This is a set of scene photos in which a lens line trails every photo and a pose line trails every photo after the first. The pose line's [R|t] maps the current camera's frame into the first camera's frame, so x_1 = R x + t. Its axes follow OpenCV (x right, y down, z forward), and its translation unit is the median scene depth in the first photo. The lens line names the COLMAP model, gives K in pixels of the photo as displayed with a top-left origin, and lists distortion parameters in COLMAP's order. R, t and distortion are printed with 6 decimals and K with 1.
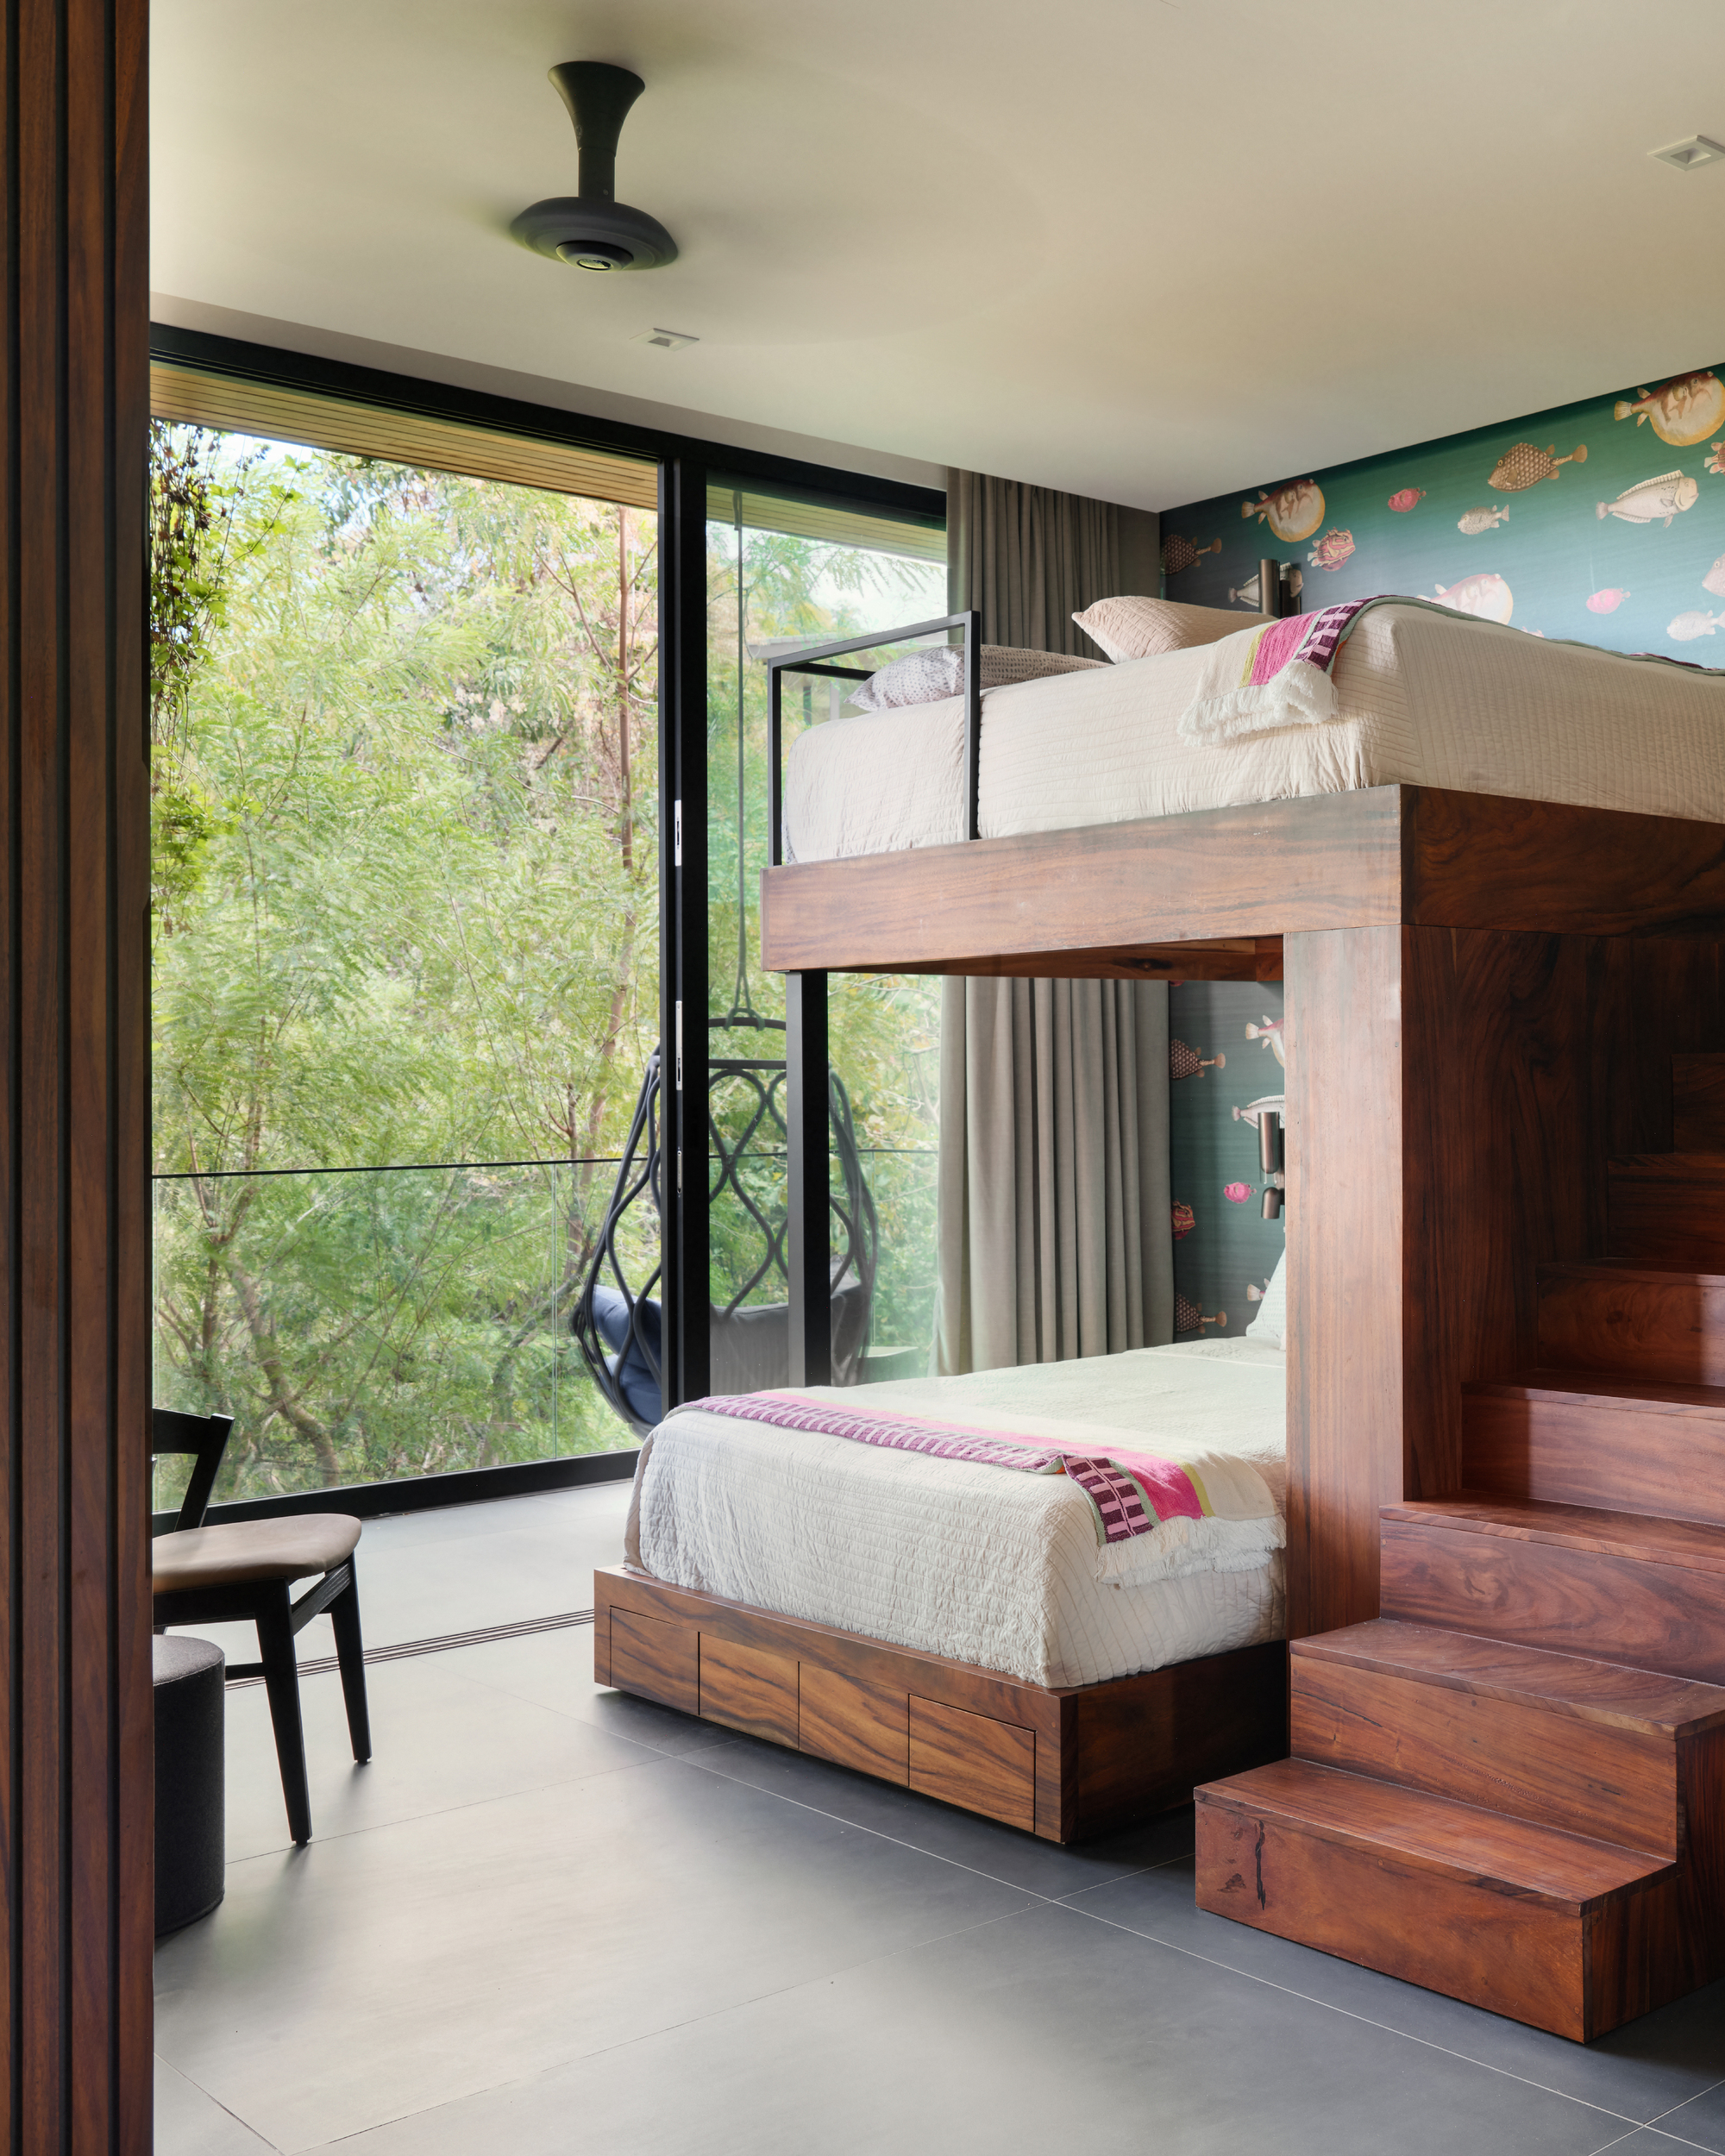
lens RADIAL K [[2310.1, 0, 862.7], [0, 2310.1, 1085.7], [0, 0, 1]] dist [-0.006453, 0.000000]
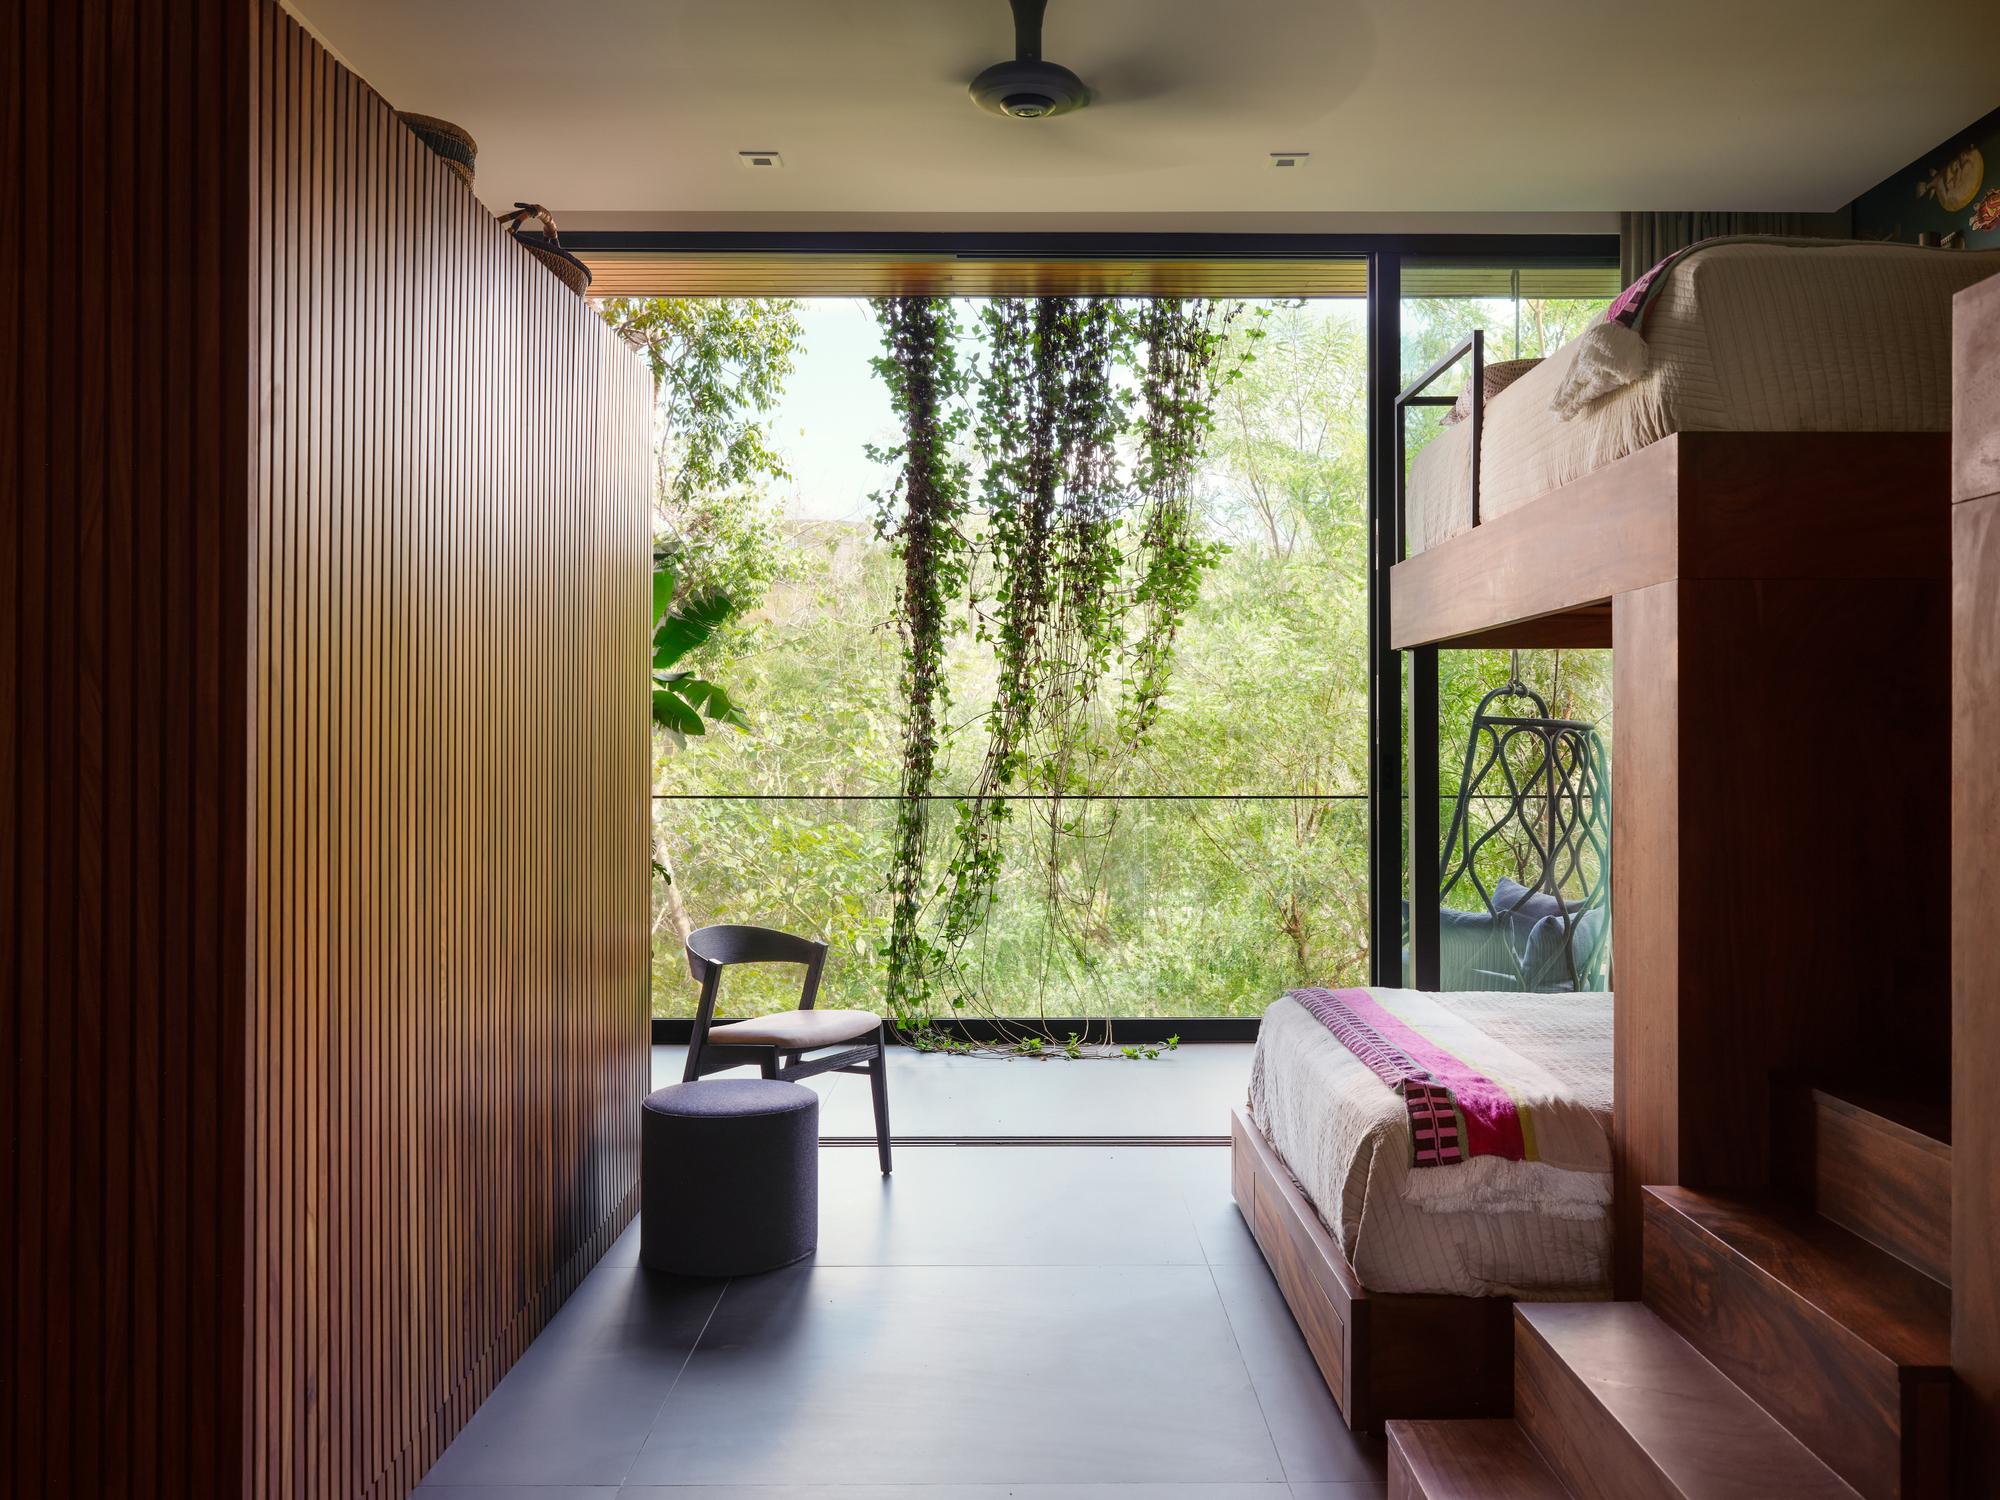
lens RADIAL K [[1442.3, 0, 1001.1], [0, 1442.3, 732.3], [0, 0, 1]] dist [-0.010423, 0.001155]
pose [[0.763875, 0.006898, -0.645327, 0.383149], [-0.008420, 0.999964, 0.000721, -0.004682], [0.645309, 0.004883, 0.763906, 0.348935]]
